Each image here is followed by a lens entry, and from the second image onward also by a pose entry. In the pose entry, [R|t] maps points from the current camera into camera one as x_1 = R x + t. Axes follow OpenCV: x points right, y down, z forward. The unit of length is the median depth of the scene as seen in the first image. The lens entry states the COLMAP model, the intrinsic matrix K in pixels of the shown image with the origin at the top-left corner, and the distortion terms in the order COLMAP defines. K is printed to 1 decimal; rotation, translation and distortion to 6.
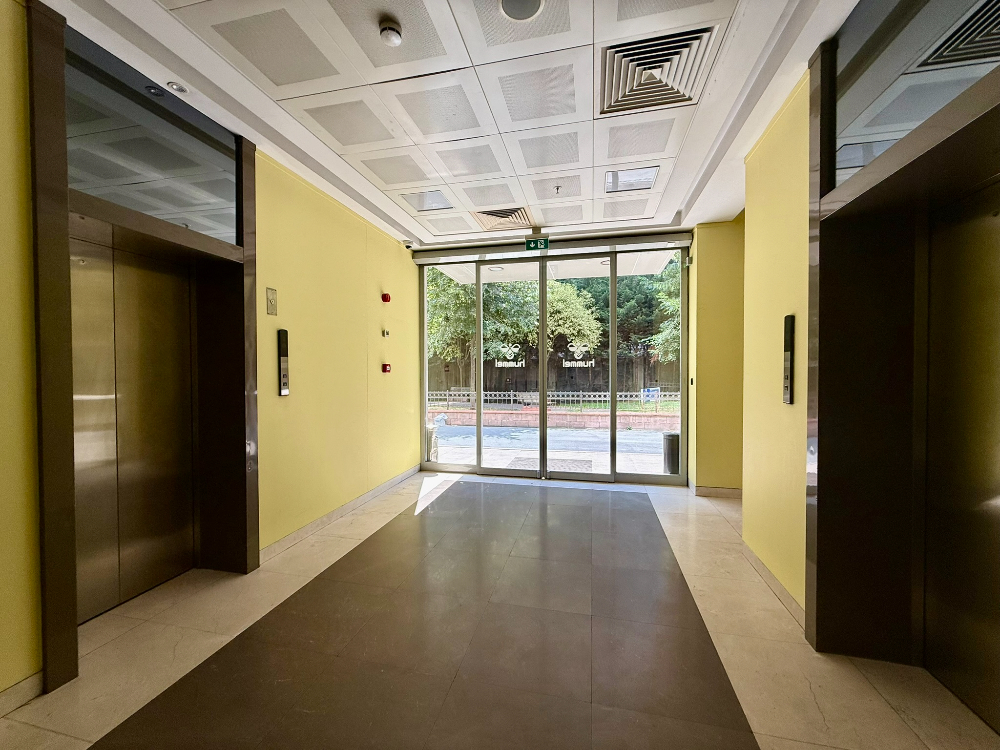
lens RADIAL K [[393.7, 0, 503.6], [0, 393.7, 372.5], [0, 0, 1]] dist [-0.000960, 0.000509]
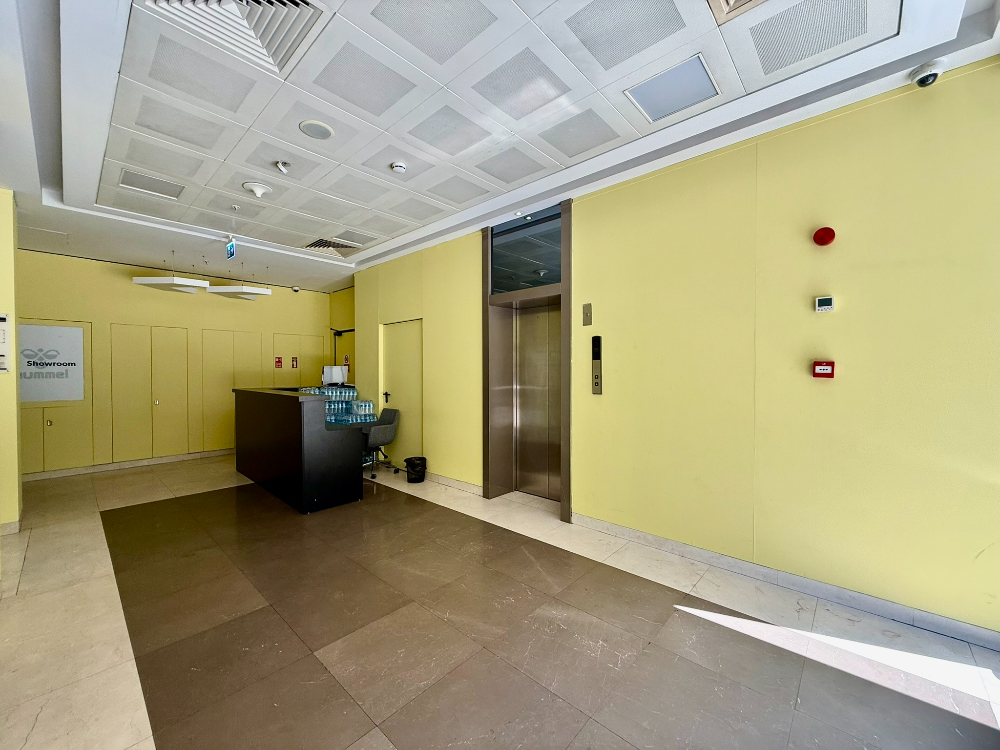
lens RADIAL K [[393.7, 0, 500.7], [0, 393.7, 374.7], [0, 0, 1]] dist [-0.000960, 0.000509]
pose [[-0.480226, 0.022686, -0.876851, 0.540499], [-0.000155, 0.999663, 0.025948, -0.025145], [0.877145, 0.012597, -0.480061, 1.253919]]
